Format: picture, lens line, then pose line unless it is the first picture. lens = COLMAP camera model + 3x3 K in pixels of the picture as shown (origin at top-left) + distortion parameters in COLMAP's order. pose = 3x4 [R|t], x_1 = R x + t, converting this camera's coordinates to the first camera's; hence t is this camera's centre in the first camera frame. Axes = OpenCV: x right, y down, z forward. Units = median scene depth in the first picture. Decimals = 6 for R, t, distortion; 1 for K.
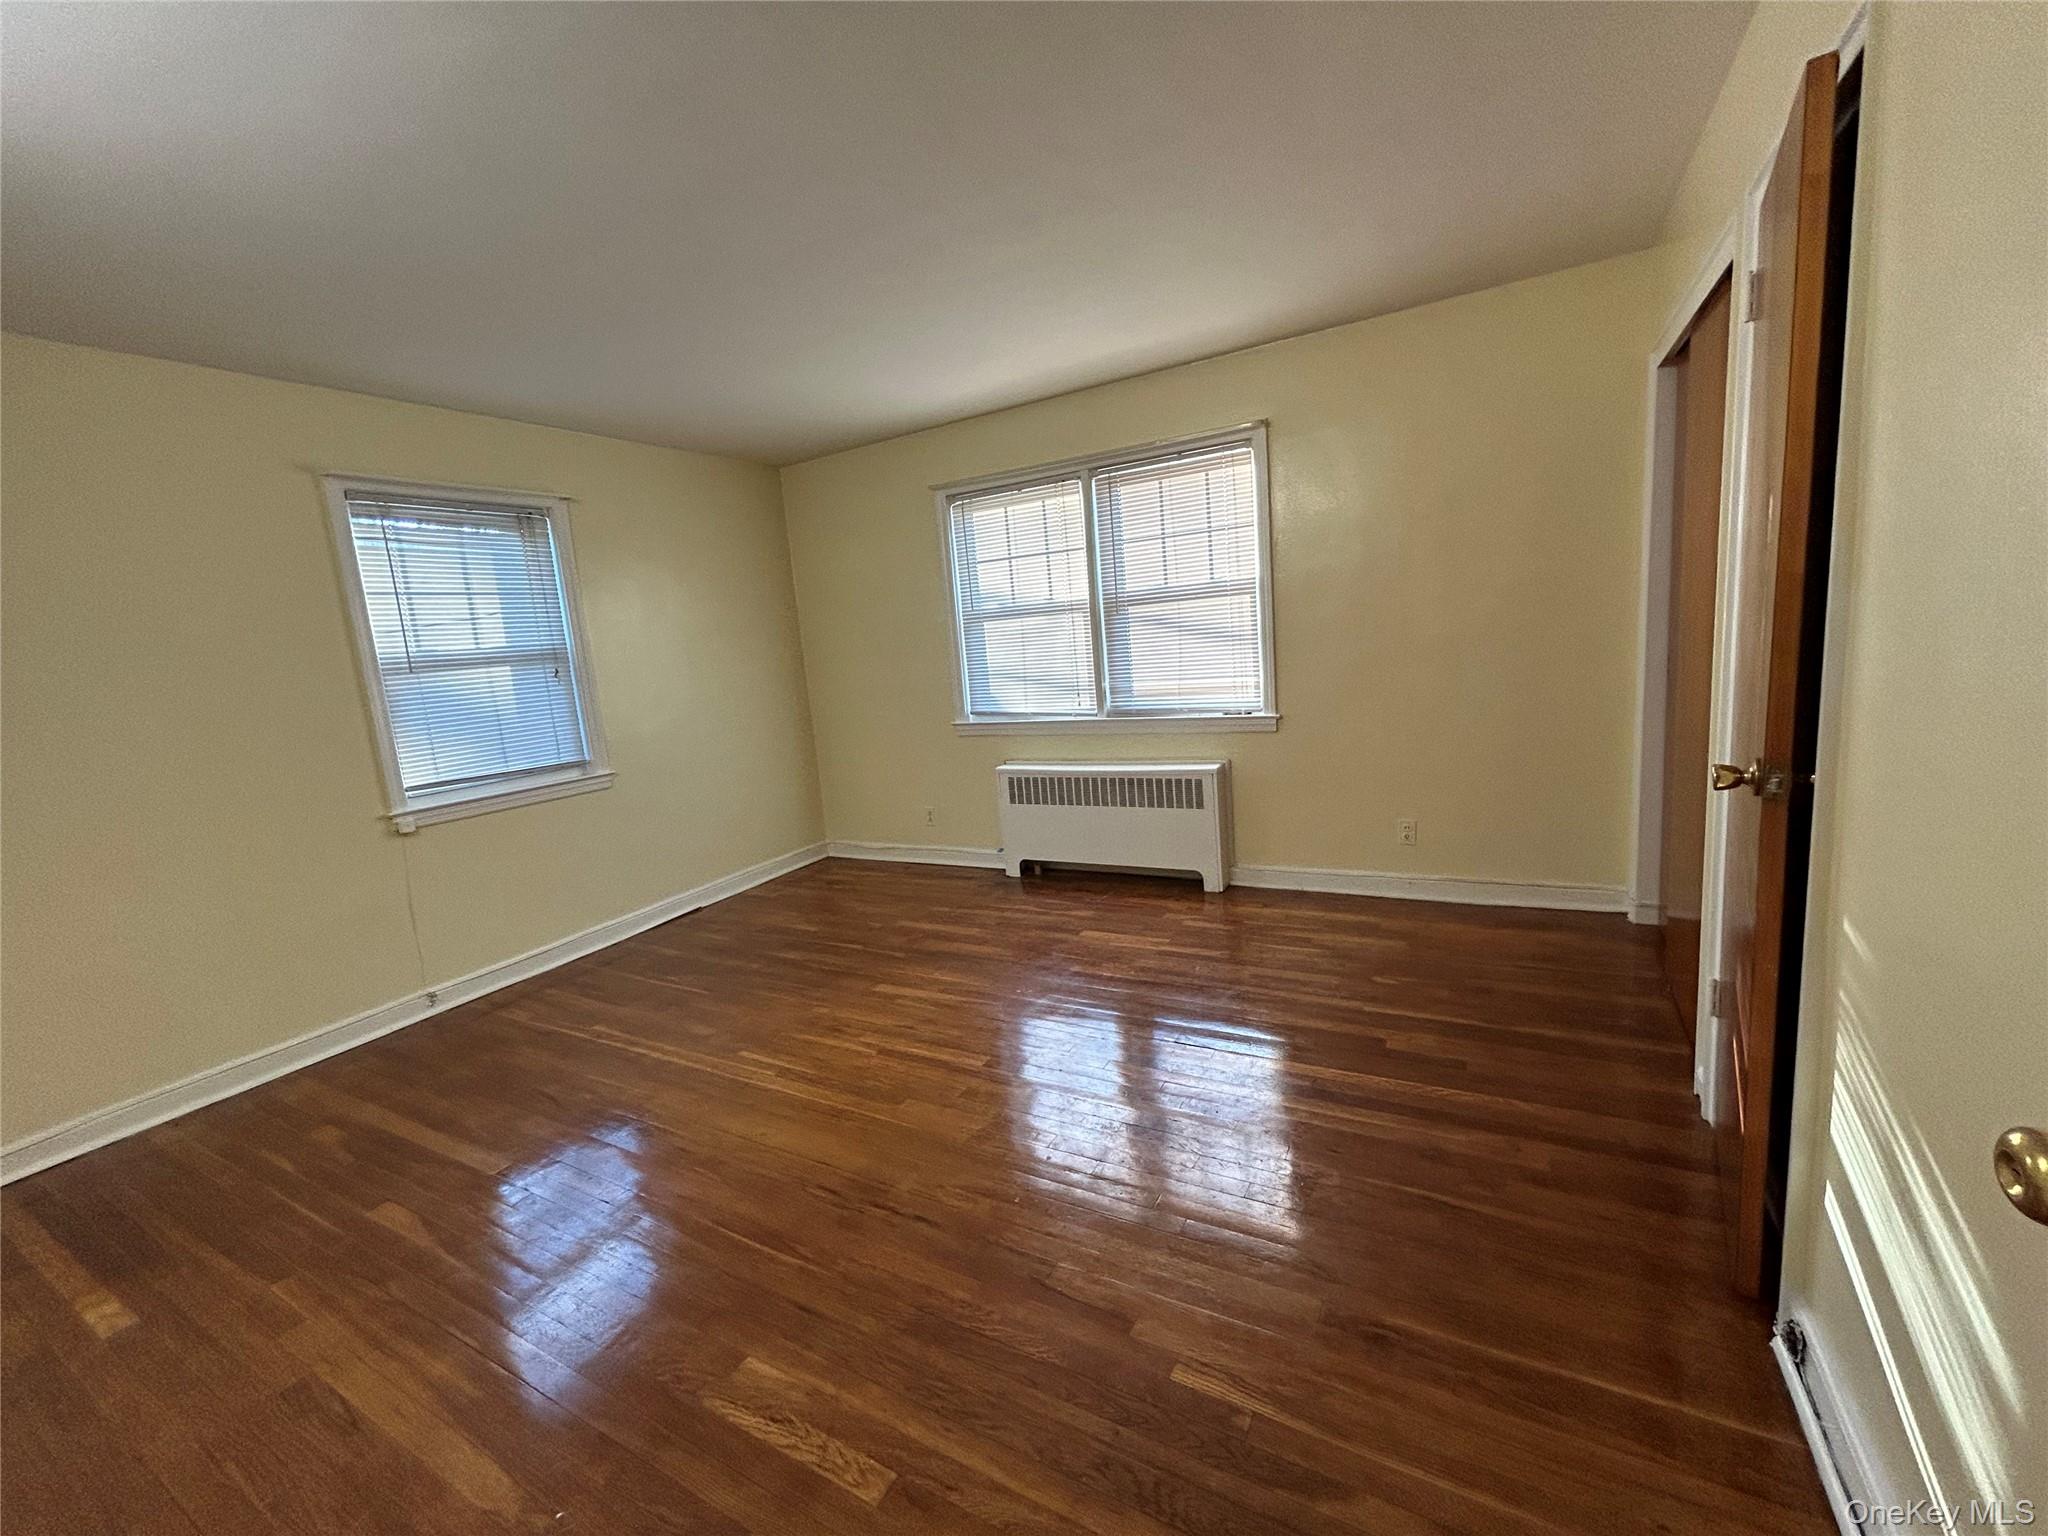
lens RADIAL K [[827.9, 0, 1022.9], [0, 827.9, 775.2], [0, 0, 1]] dist [0.000225, -0.000284]
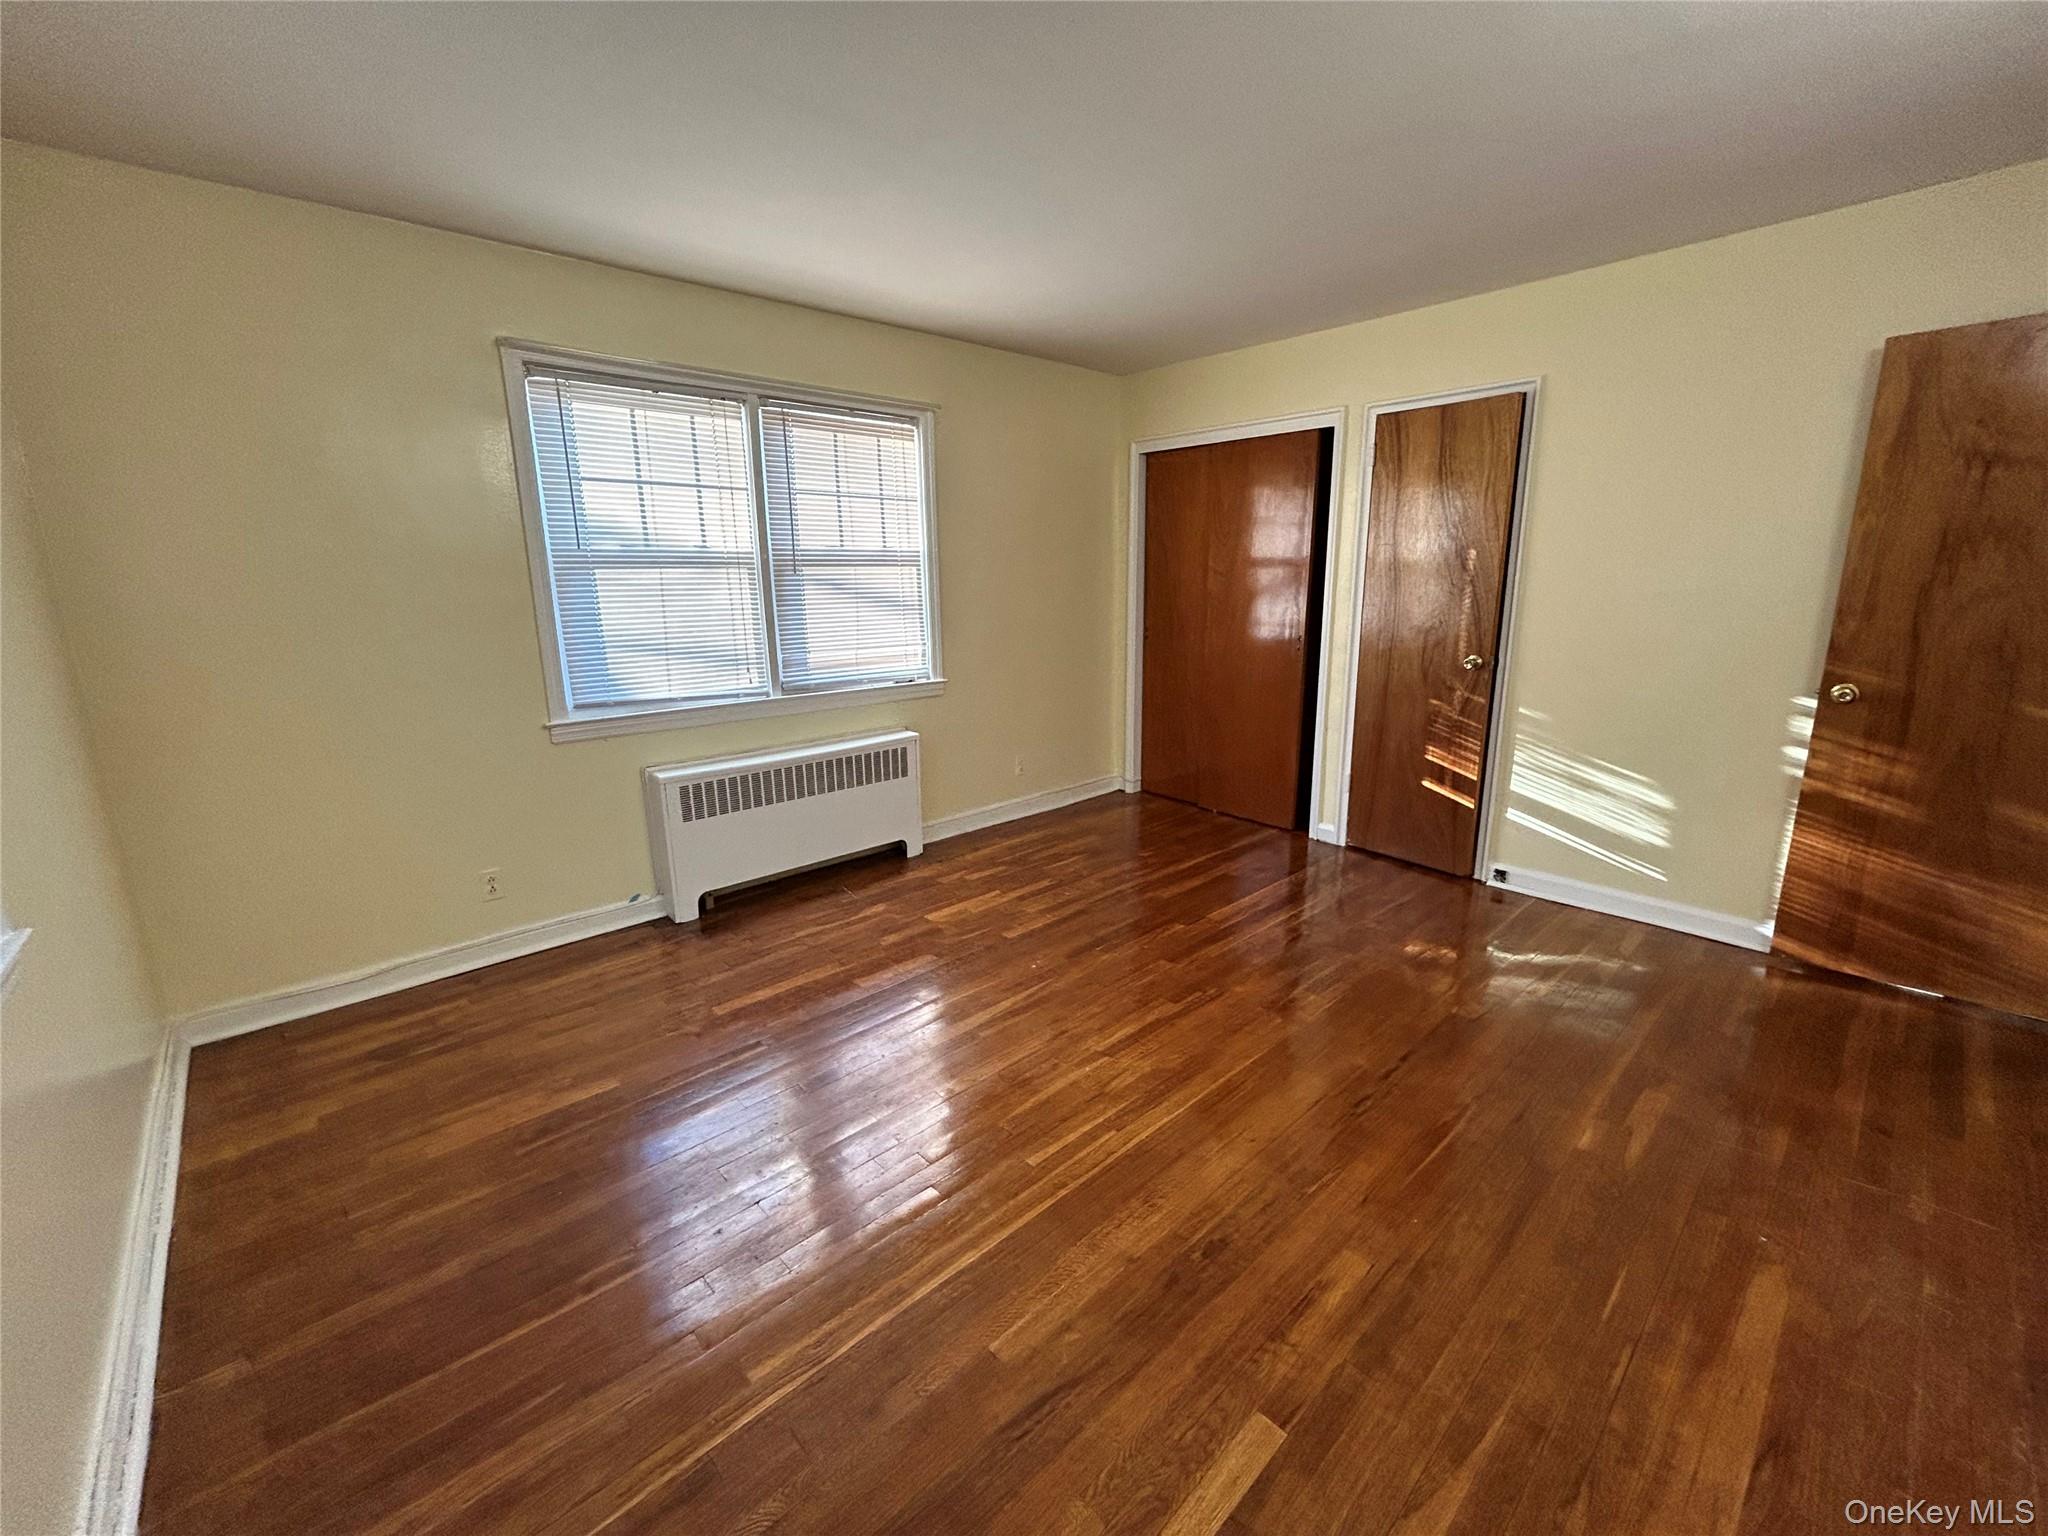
lens RADIAL K [[827.9, 0, 1031.0], [0, 827.9, 765.3], [0, 0, 1]] dist [0.000225, -0.000284]
pose [[0.304376, -0.130061, 0.943631, -0.670932], [0.147188, 0.985159, 0.088308, -0.037966], [-0.941112, 0.112012, 0.319002, 0.522698]]
